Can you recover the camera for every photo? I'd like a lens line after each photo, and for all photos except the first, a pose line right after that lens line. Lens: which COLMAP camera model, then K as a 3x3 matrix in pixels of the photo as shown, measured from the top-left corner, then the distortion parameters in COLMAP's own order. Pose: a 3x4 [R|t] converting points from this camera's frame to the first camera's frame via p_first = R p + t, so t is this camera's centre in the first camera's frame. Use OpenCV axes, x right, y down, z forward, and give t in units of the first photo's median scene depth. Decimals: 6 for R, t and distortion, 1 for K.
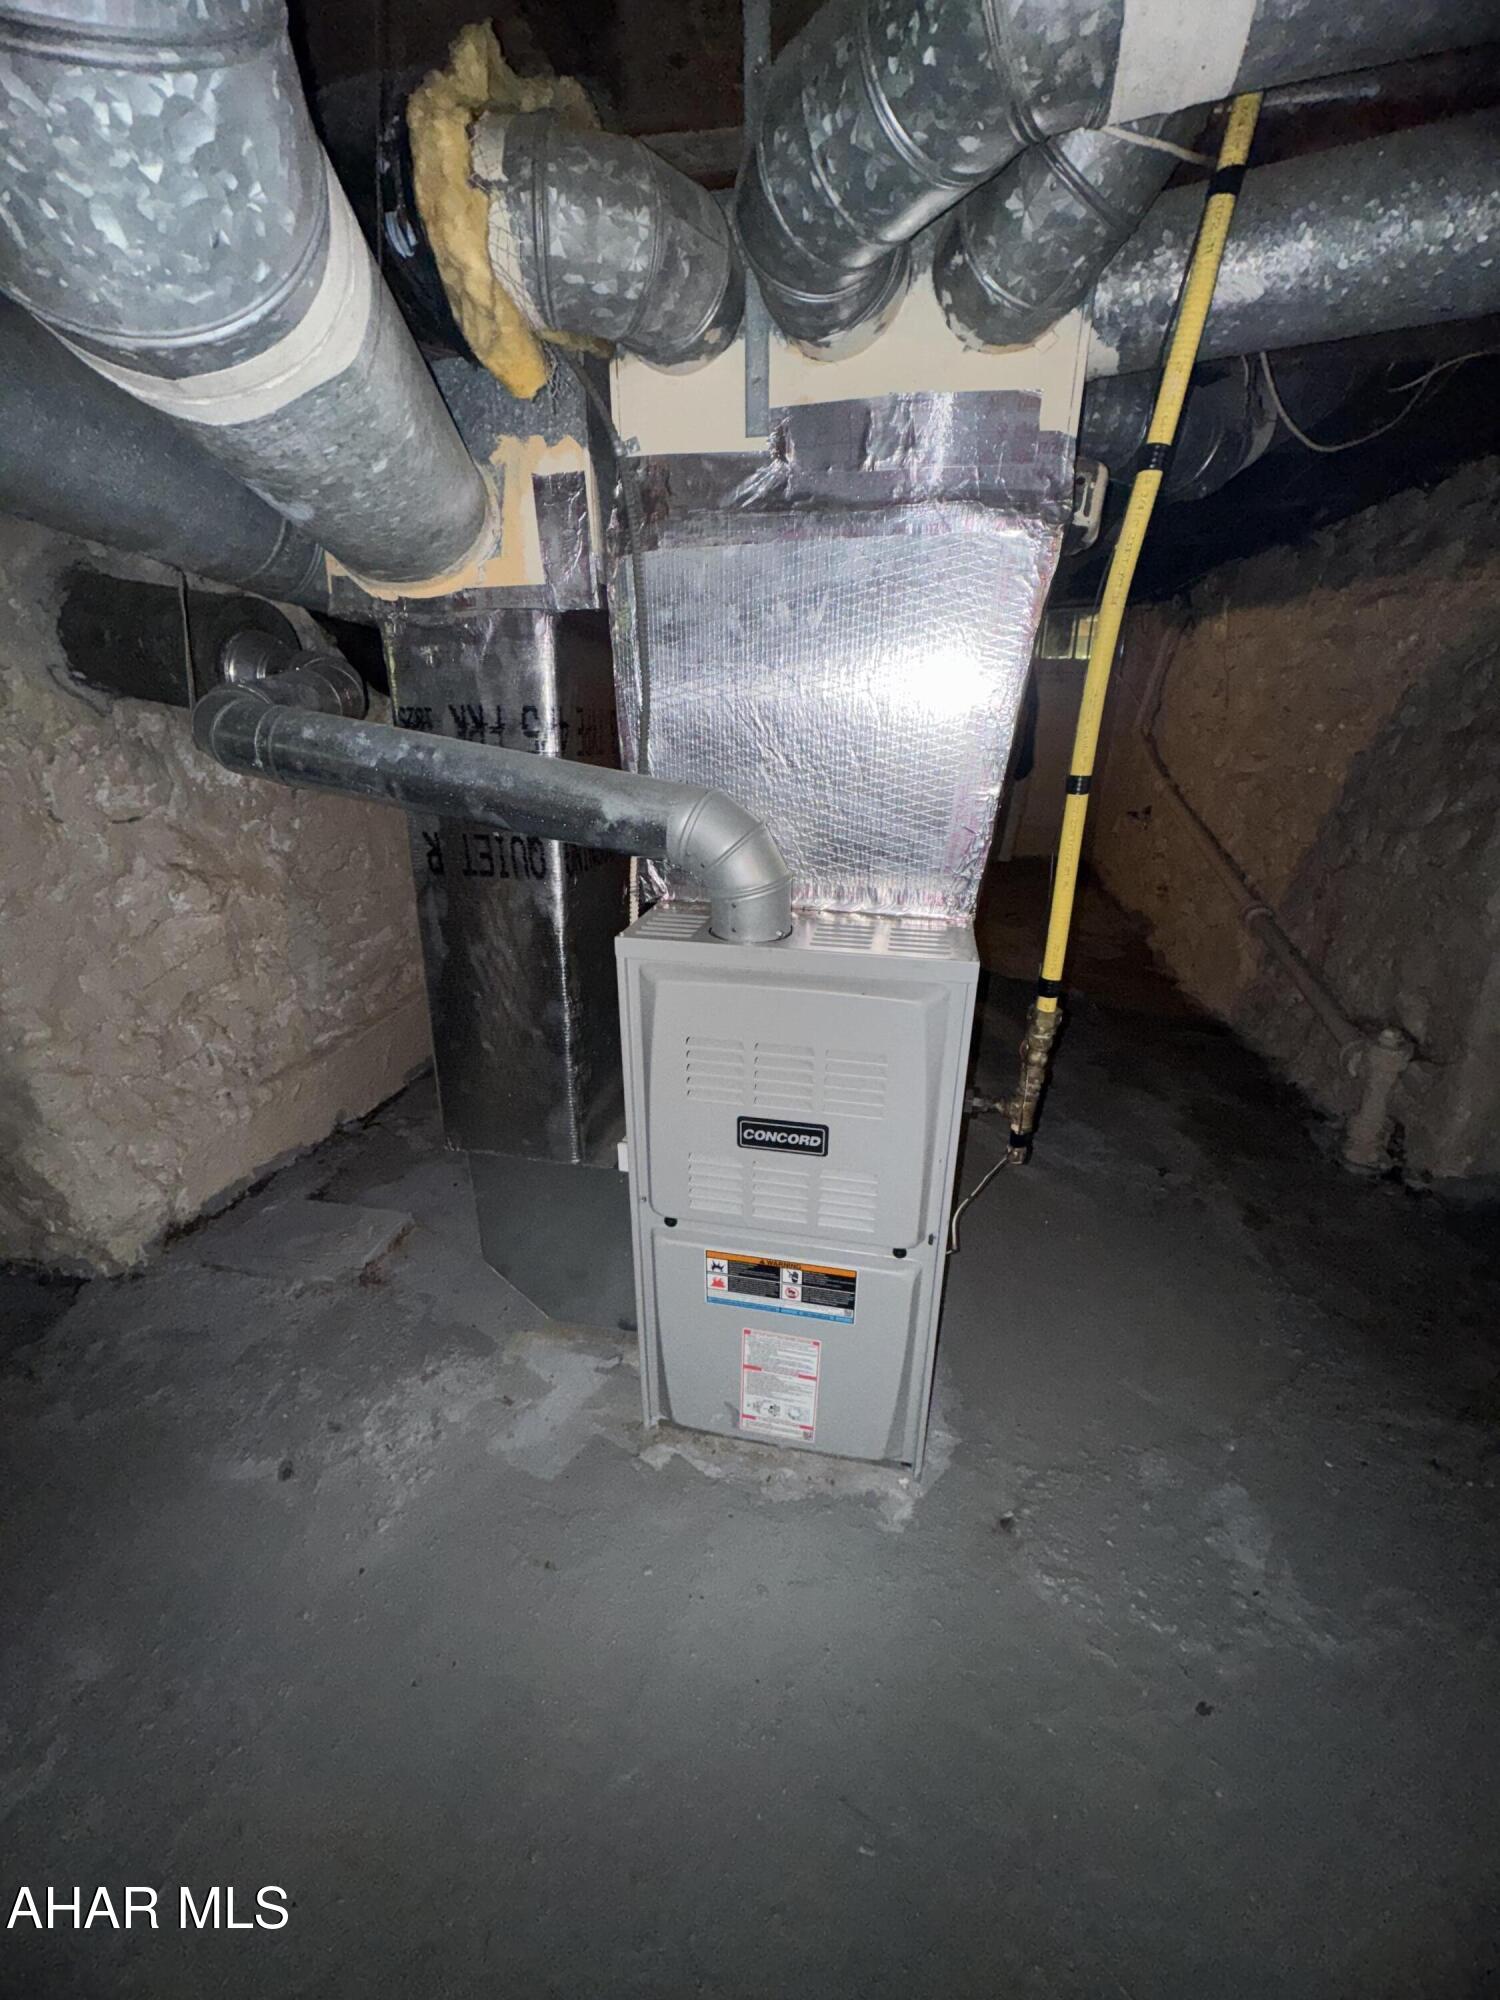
lens RADIAL K [[805.1, 0, 750.6], [0, 805.1, 1001.5], [0, 0, 1]] dist [0.000314, 0.000793]
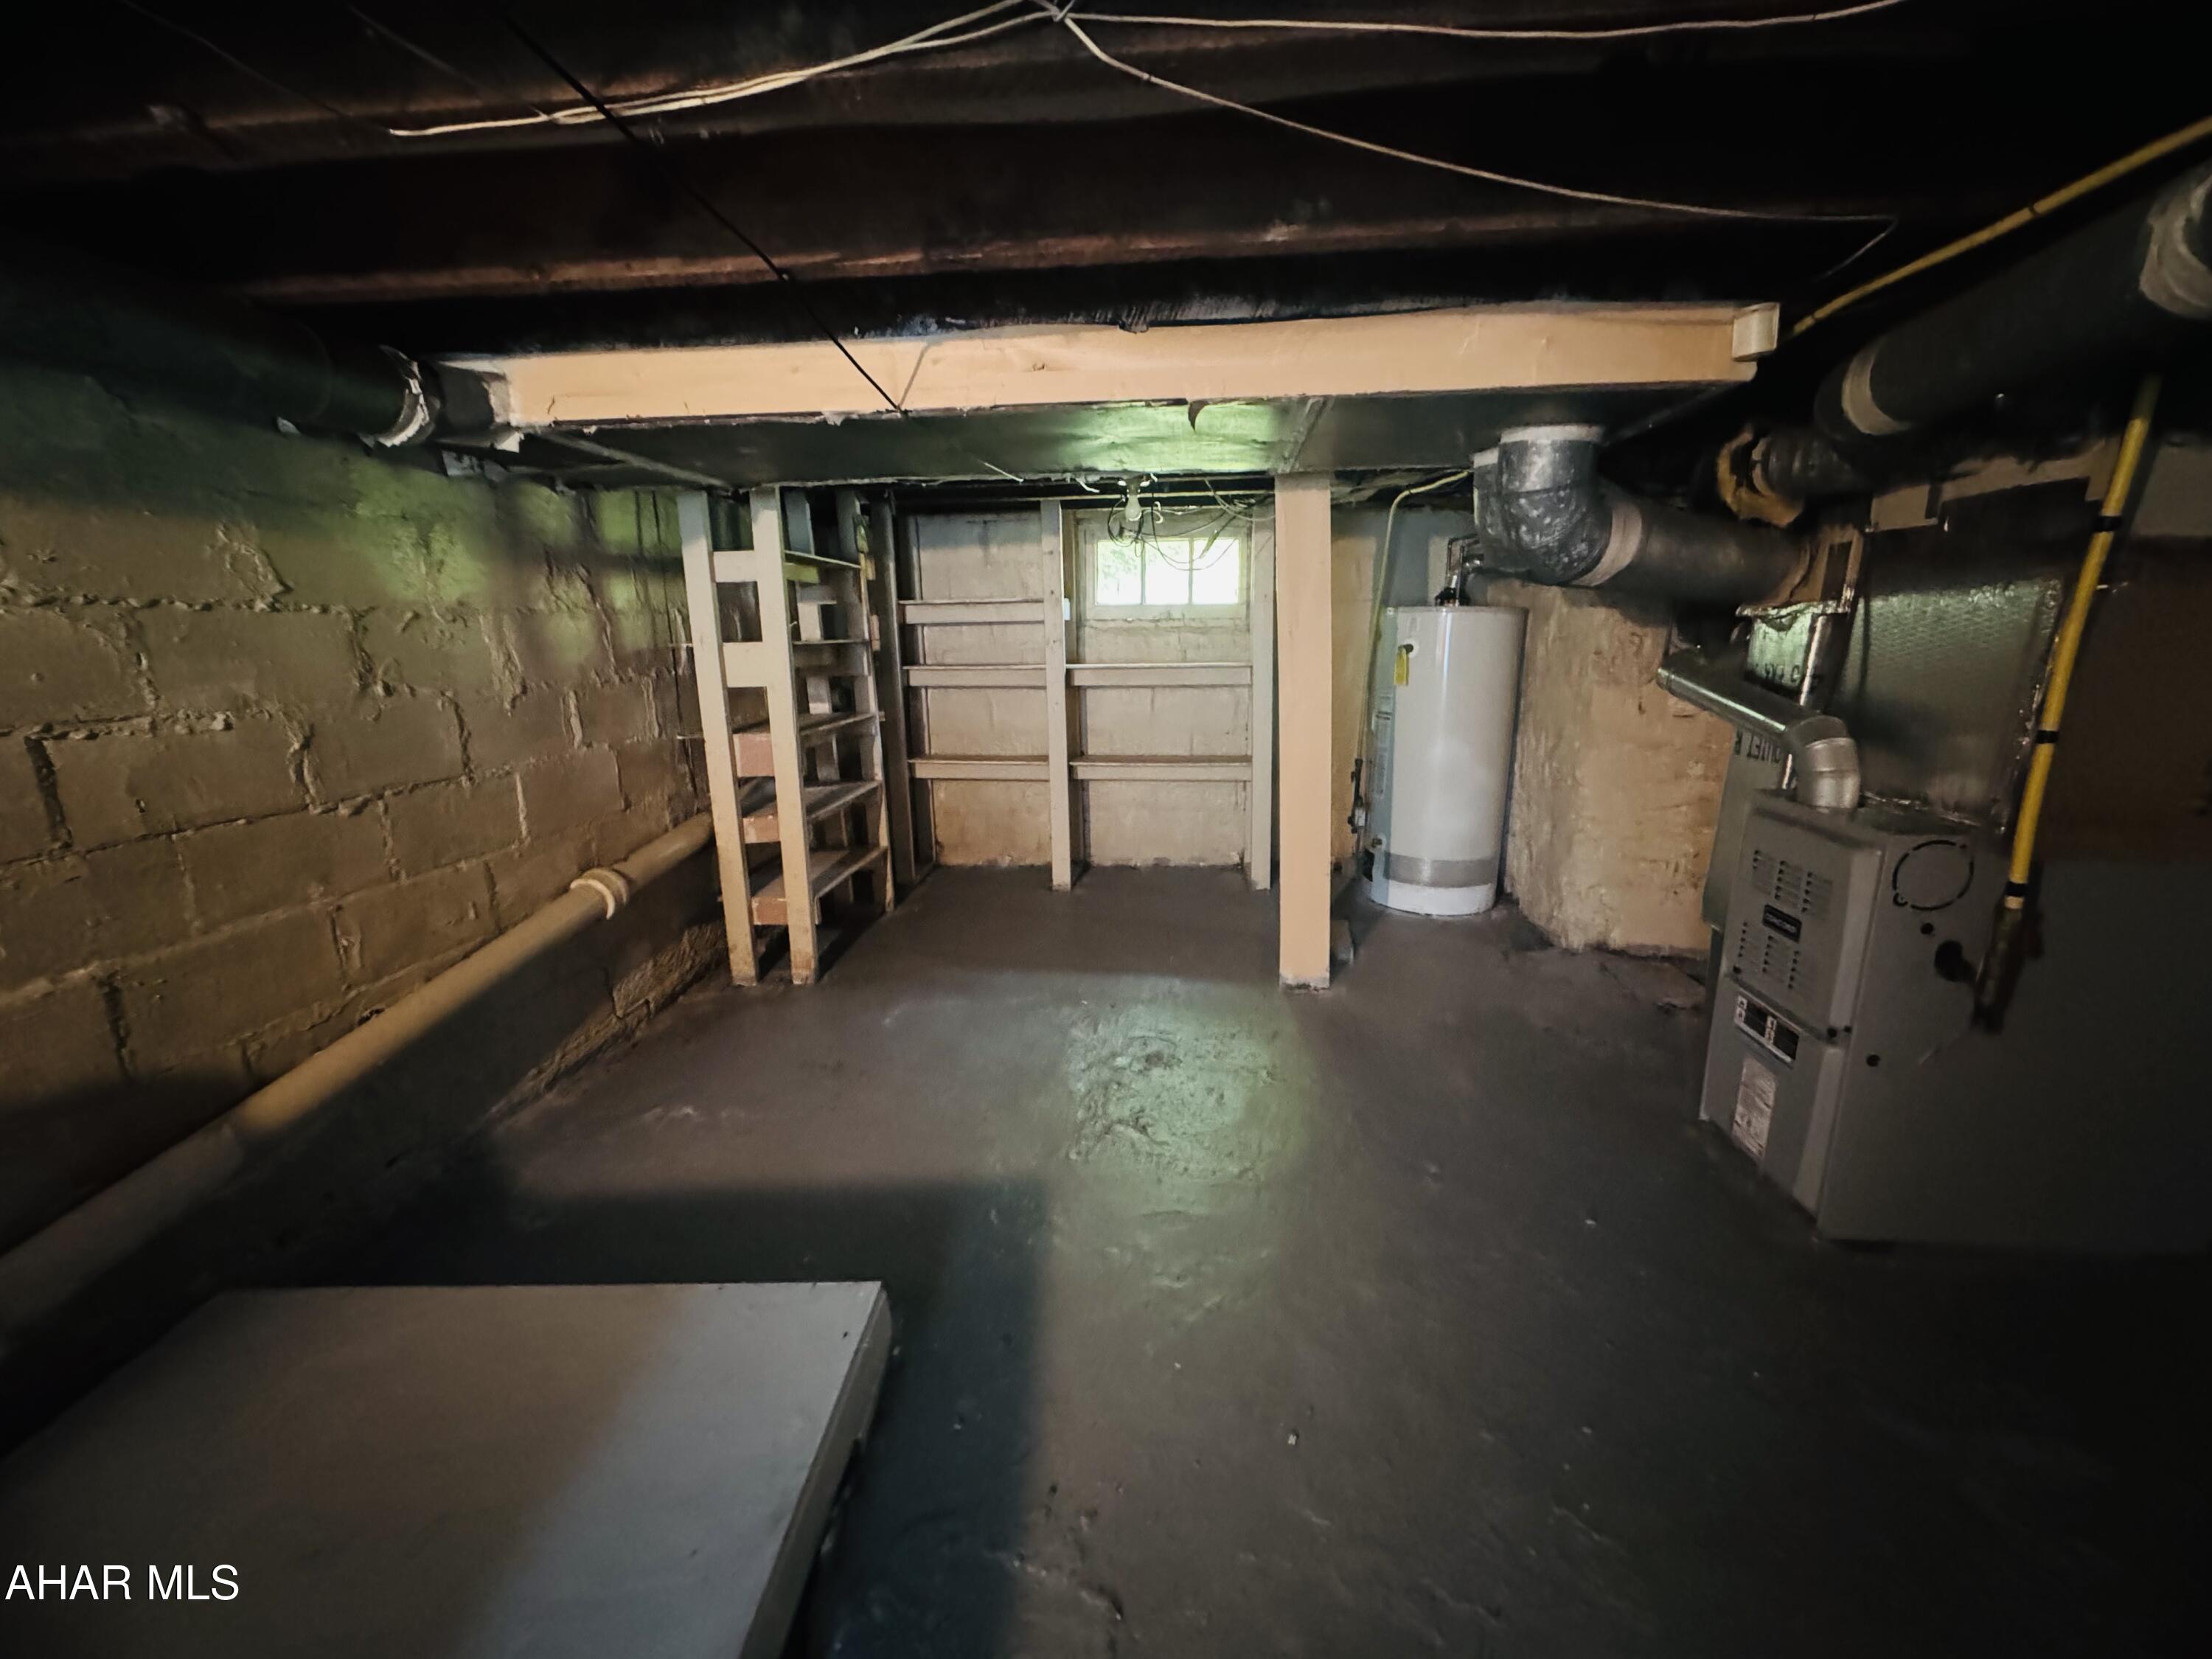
lens RADIAL K [[890.5, 0, 1098.9], [0, 890.5, 822.4], [0, 0, 1]] dist [0.000314, 0.000793]
pose [[0.094567, 0.211226, -0.972852, 1.505861], [-0.342607, 0.924442, 0.167411, 0.139640], [0.934707, 0.317474, 0.159789, -0.602849]]
